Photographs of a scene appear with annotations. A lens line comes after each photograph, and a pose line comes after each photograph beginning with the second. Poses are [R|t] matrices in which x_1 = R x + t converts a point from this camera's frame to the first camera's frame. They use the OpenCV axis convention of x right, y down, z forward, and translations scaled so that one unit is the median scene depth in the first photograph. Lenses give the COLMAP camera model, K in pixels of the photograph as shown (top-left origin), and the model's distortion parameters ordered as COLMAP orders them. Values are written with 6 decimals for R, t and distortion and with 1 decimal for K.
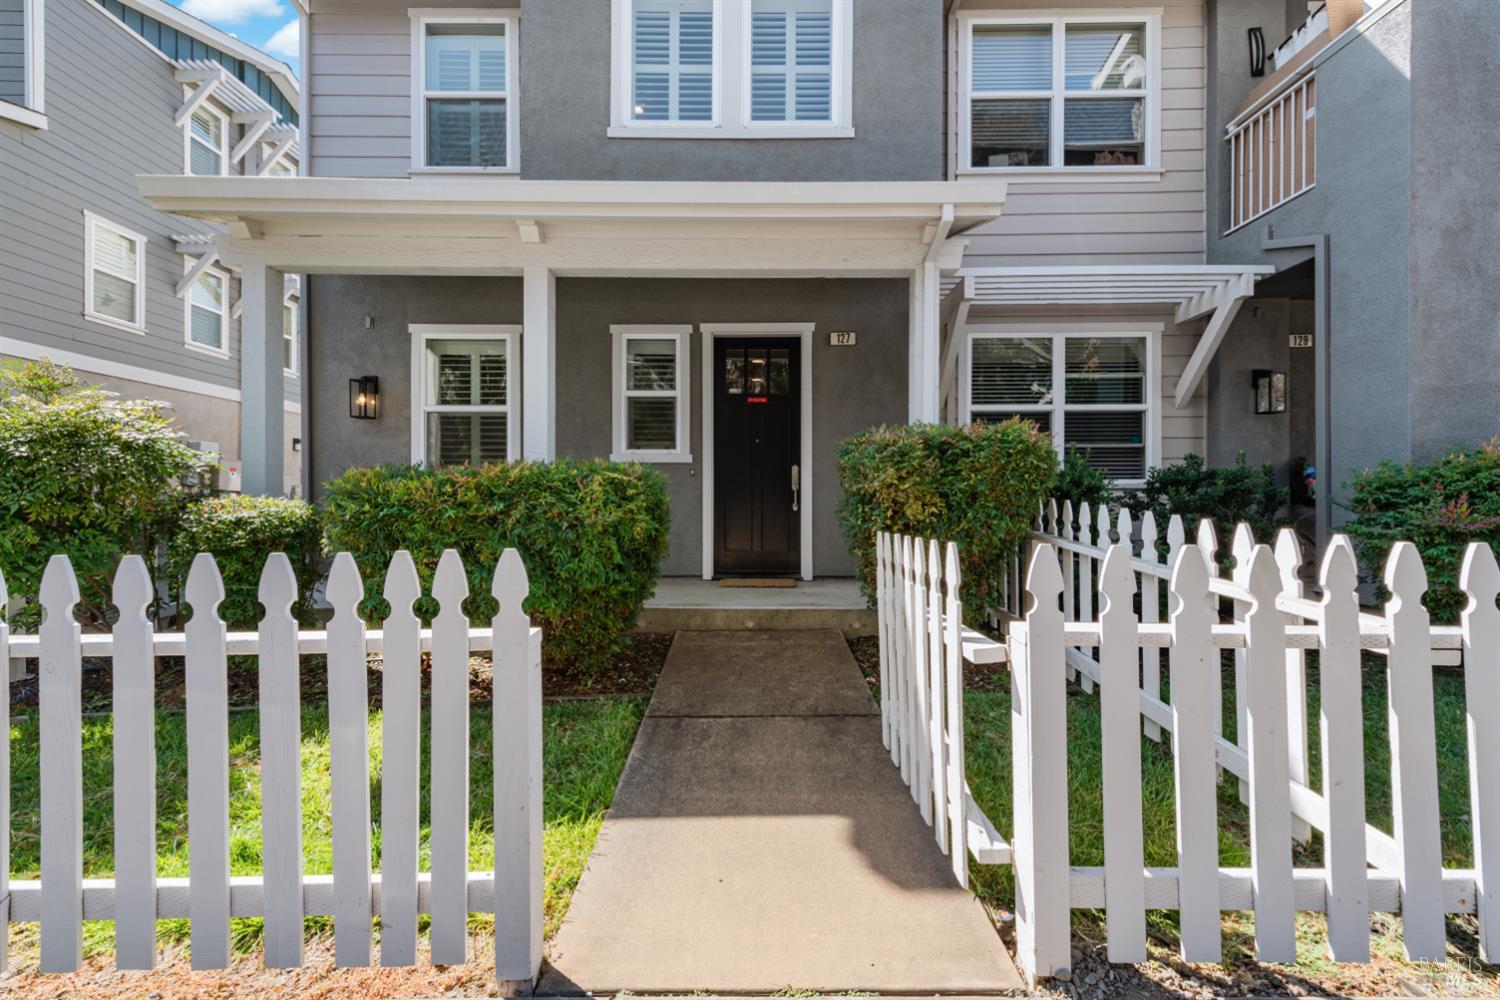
lens RADIAL K [[596.0, 0, 748.4], [0, 596.0, 499.5], [0, 0, 1]] dist [-0.000602, 0.000055]
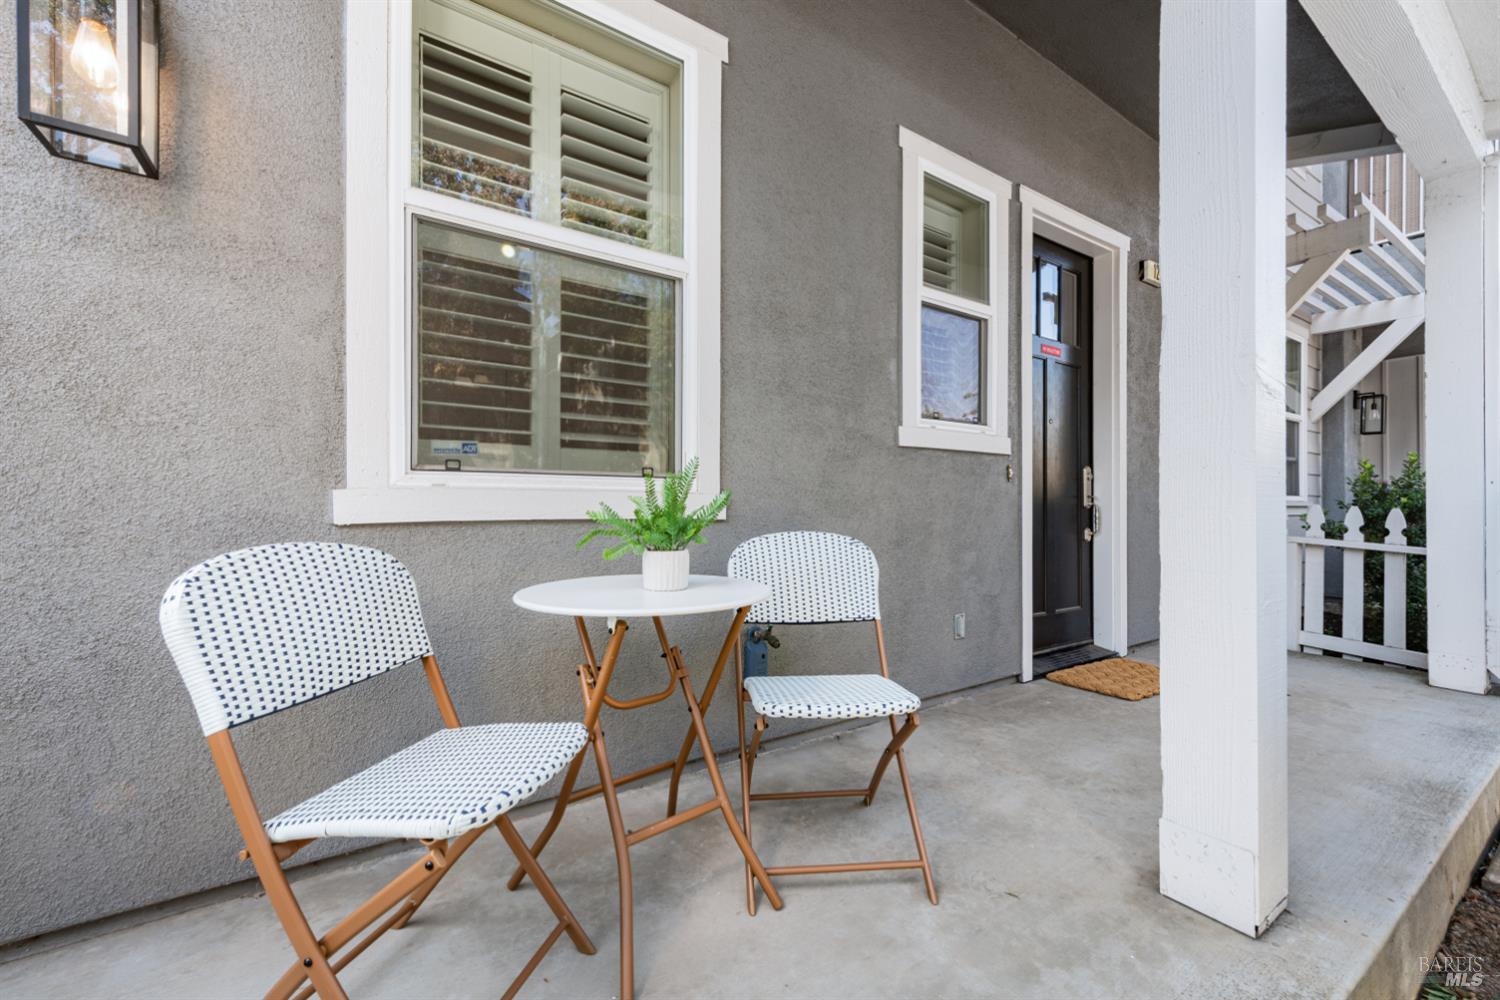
lens RADIAL K [[596.0, 0, 751.4], [0, 596.0, 499.8], [0, 0, 1]] dist [-0.000602, 0.000055]
pose [[0.837716, 0.005295, 0.546080, -0.555688], [-0.000539, 0.999961, -0.008870, -0.018829], [-0.546106, 0.007136, 0.837686, 0.698525]]
